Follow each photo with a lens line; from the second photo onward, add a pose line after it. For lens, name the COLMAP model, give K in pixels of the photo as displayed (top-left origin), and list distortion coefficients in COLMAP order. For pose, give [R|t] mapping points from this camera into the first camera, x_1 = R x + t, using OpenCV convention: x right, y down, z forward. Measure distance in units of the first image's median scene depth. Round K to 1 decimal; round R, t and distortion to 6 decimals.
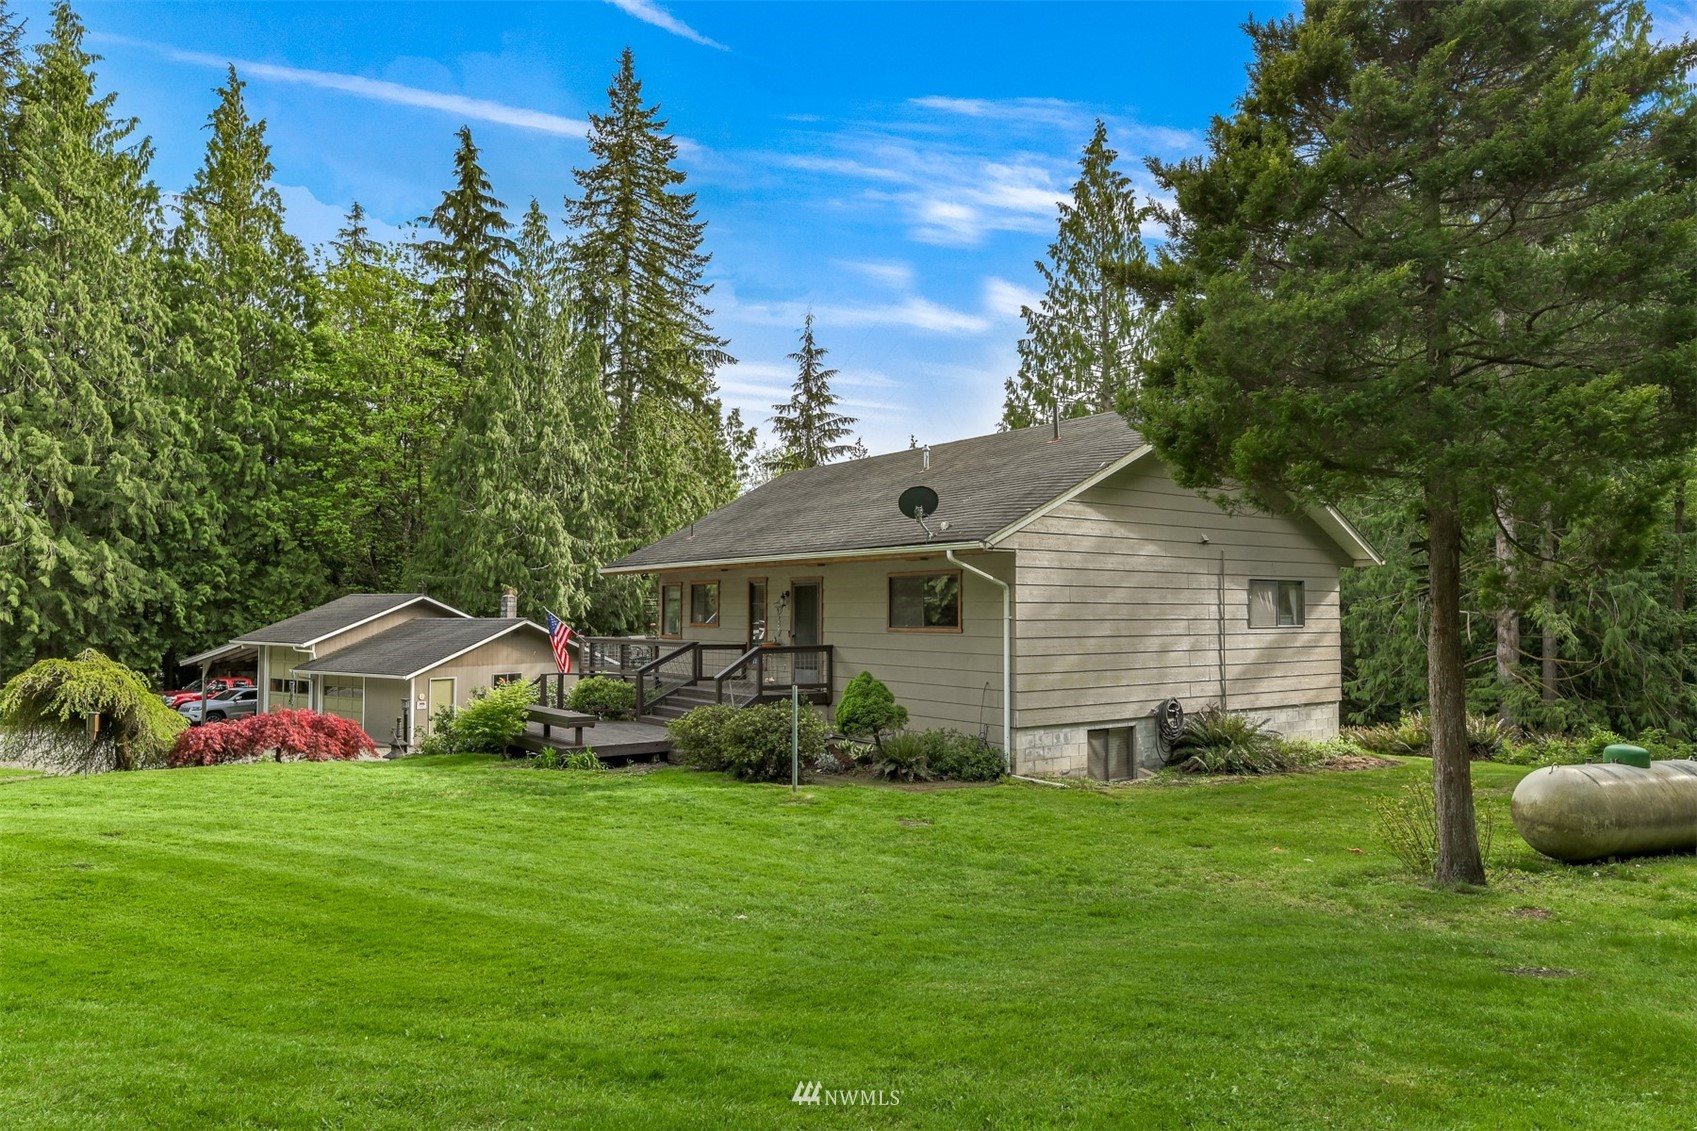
lens RADIAL K [[1082.0, 0, 856.4], [0, 1082.0, 574.7], [0, 0, 1]] dist [0.006455, 0.002972]
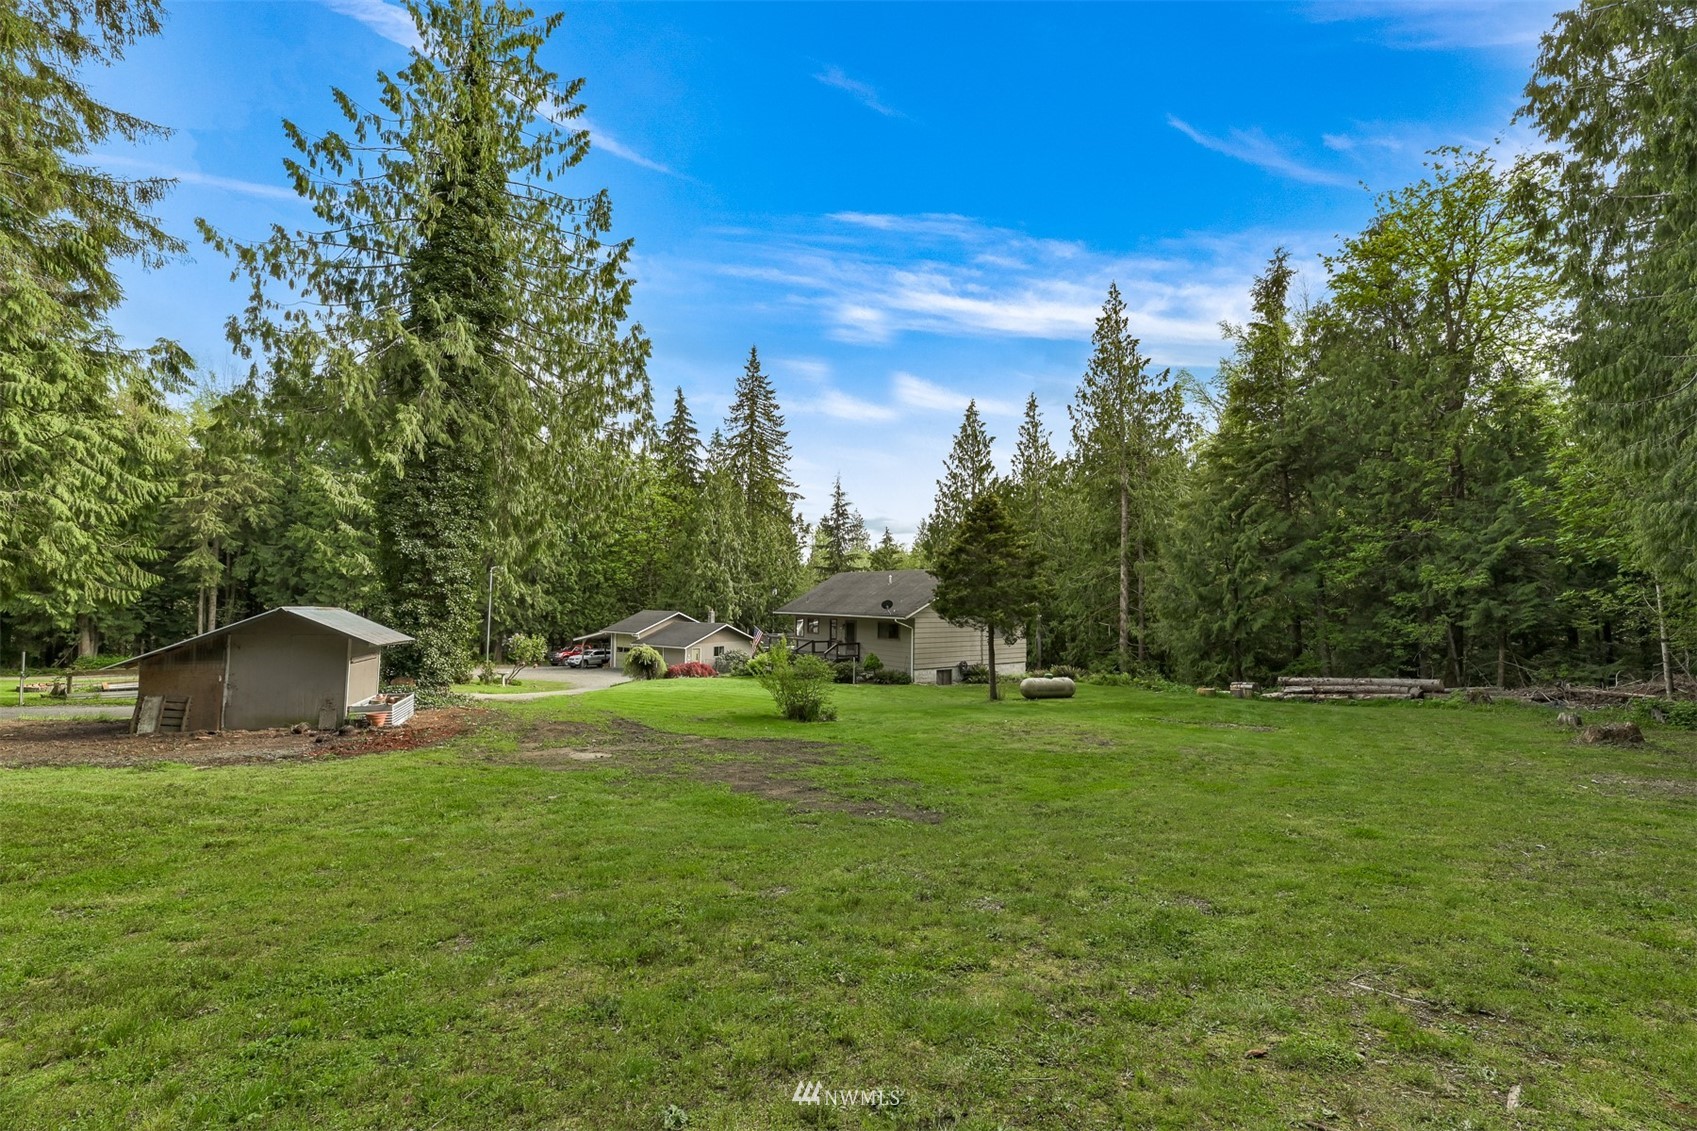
lens RADIAL K [[683.3, 0, 854.3], [0, 683.3, 568.4], [0, 0, 1]] dist [-0.003112, -0.000044]
pose [[0.999931, 0.010886, 0.004493, -0.056011], [-0.010844, 0.999897, -0.009353, -0.150858], [-0.004594, 0.009303, 0.999946, -1.131641]]
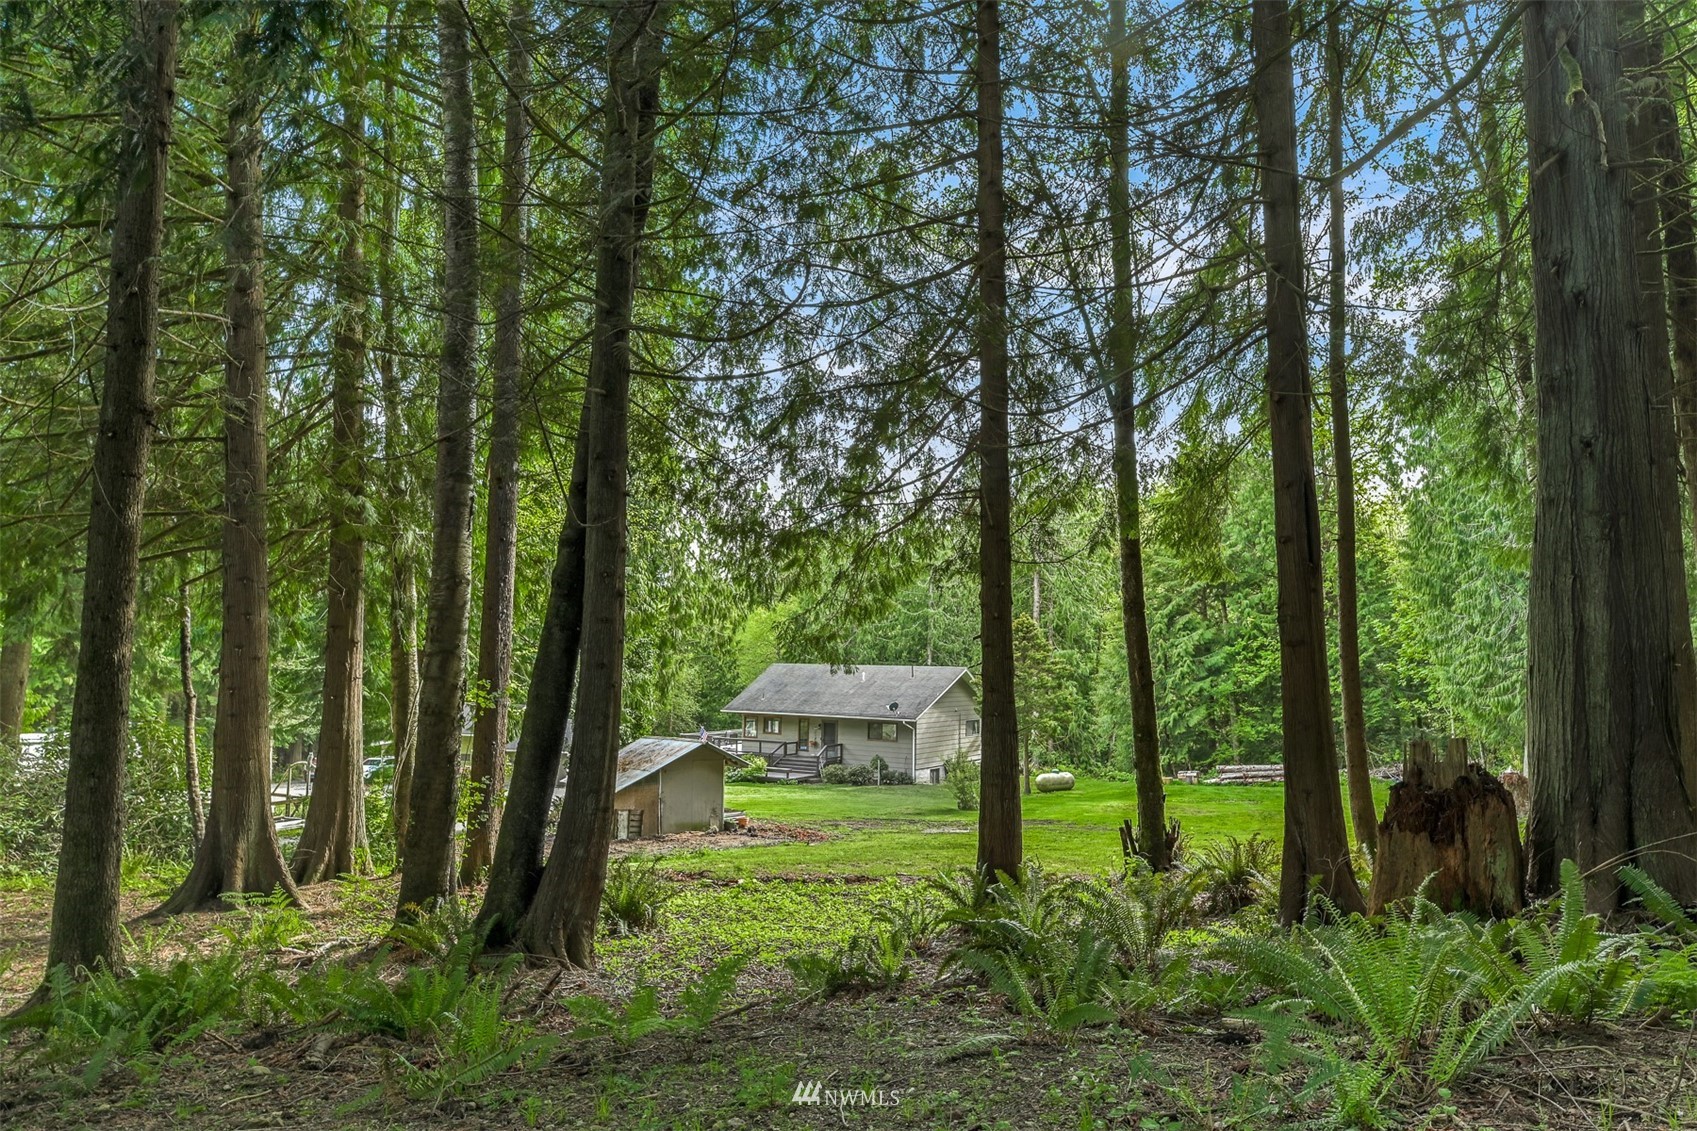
lens RADIAL K [[1082.0, 0, 858.9], [0, 1082.0, 560.0], [0, 0, 1]] dist [0.006455, 0.002972]
pose [[0.929202, 0.045242, 0.366791, -1.299462], [-0.027147, 0.998153, -0.054346, -0.331931], [-0.368573, 0.040541, 0.928714, -2.162452]]
